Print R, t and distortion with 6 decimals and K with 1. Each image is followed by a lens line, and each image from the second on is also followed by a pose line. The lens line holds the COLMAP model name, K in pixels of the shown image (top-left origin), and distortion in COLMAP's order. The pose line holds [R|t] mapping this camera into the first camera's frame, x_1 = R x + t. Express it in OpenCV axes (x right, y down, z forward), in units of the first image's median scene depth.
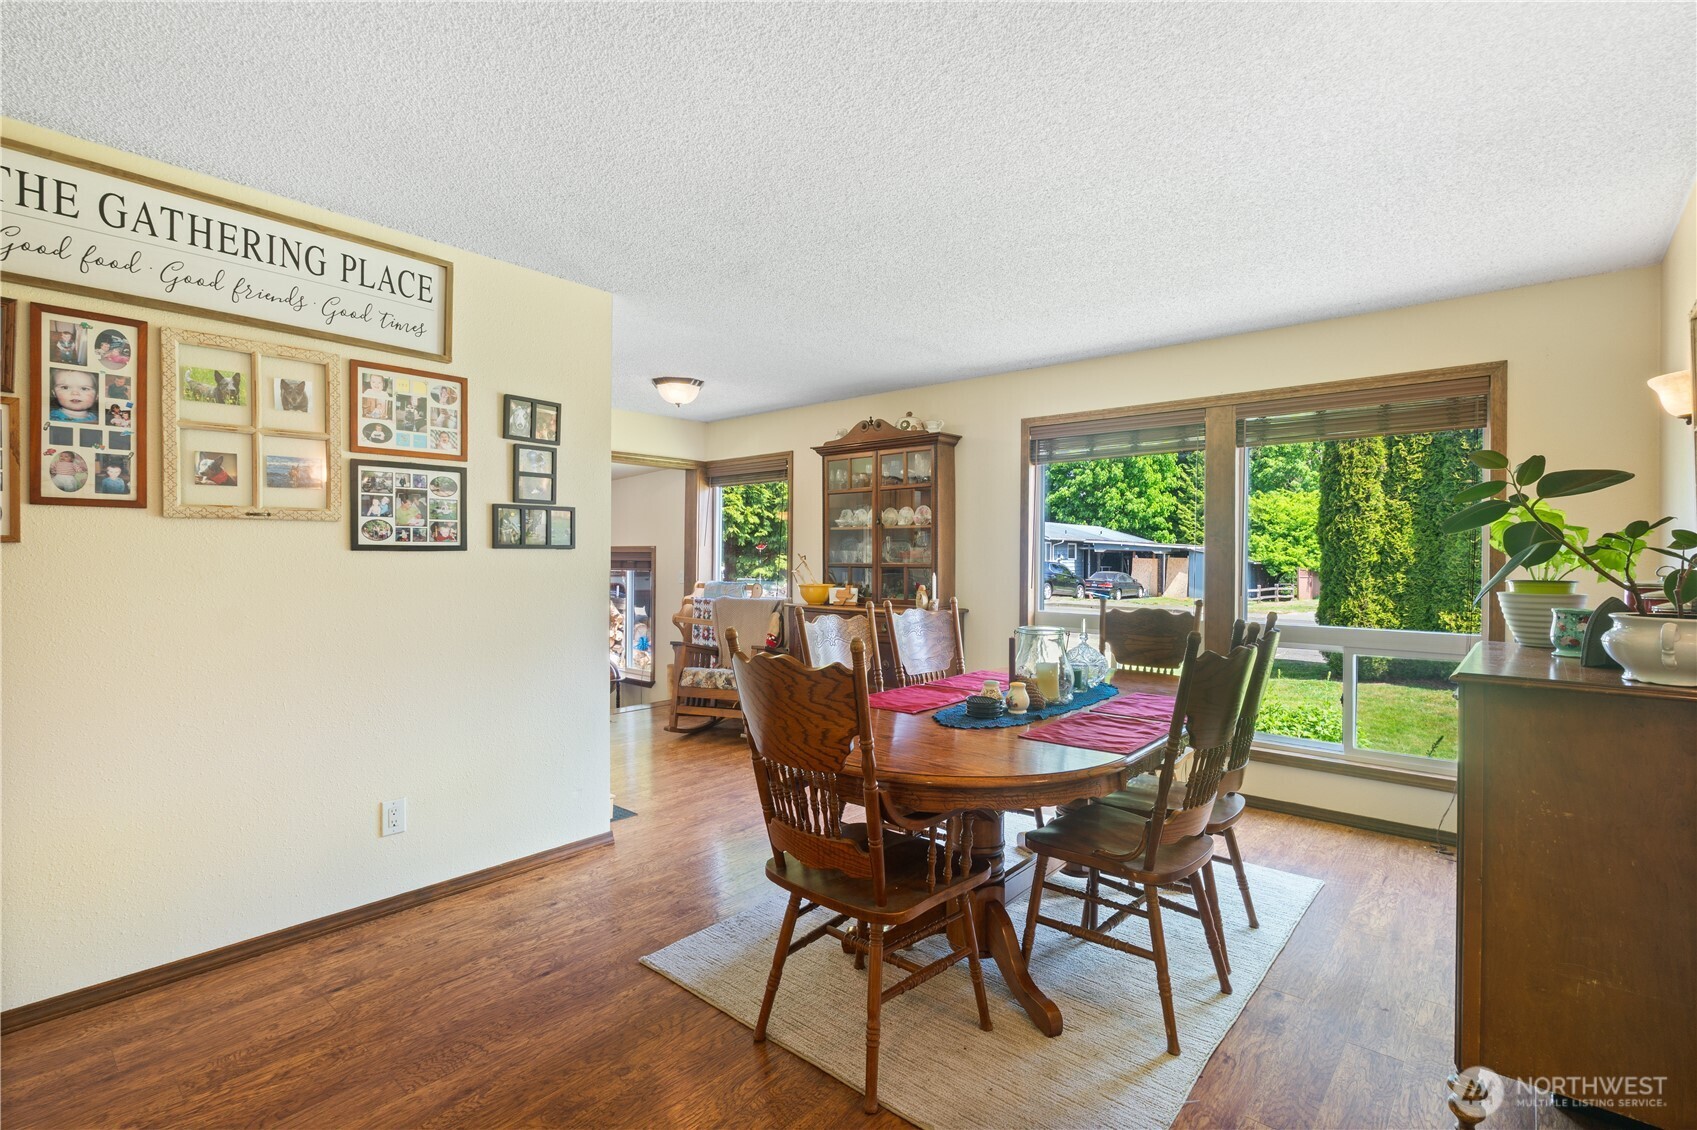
lens RADIAL K [[797.9, 0, 855.4], [0, 797.9, 559.9], [0, 0, 1]] dist [-0.003138, 0.000391]
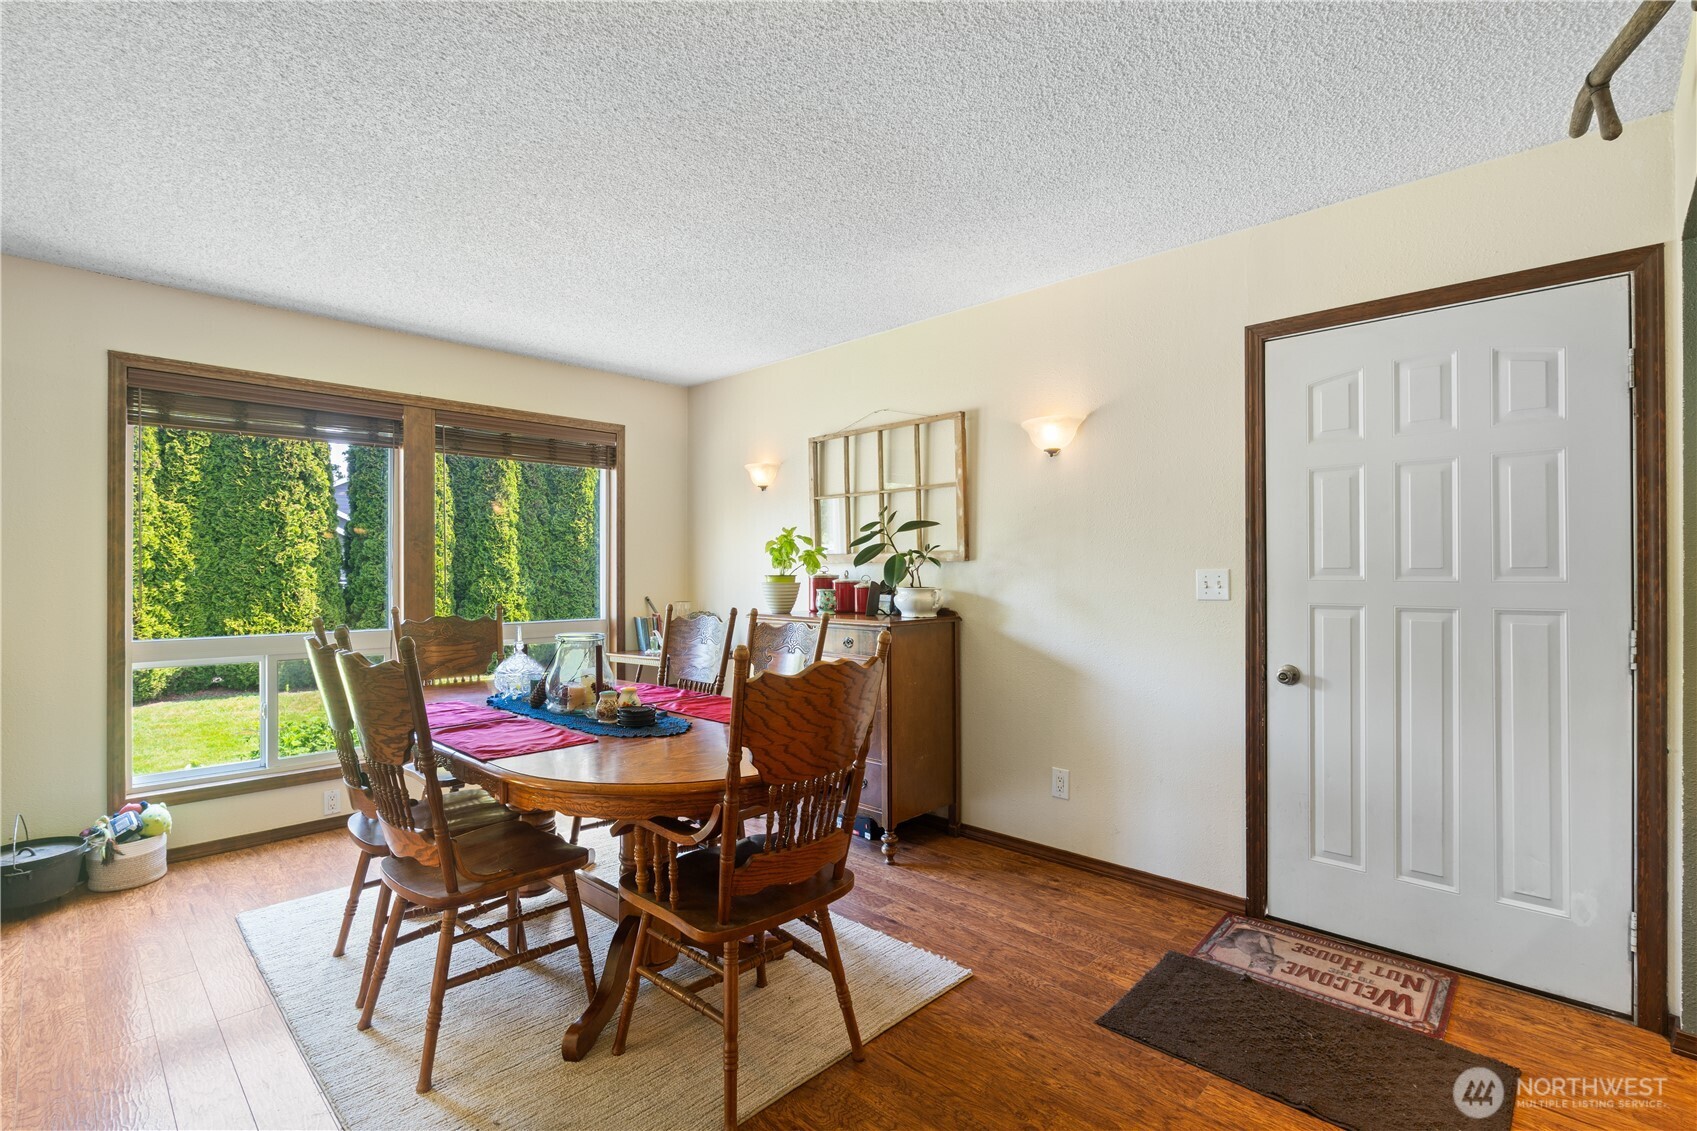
lens RADIAL K [[797.9, 0, 839.7], [0, 797.9, 568.6], [0, 0, 1]] dist [-0.003138, 0.000391]
pose [[0.041265, -0.008613, 0.999111, -0.213174], [0.006493, 0.999944, 0.008352, -0.000002], [-0.999127, 0.006143, 0.041319, 0.191834]]
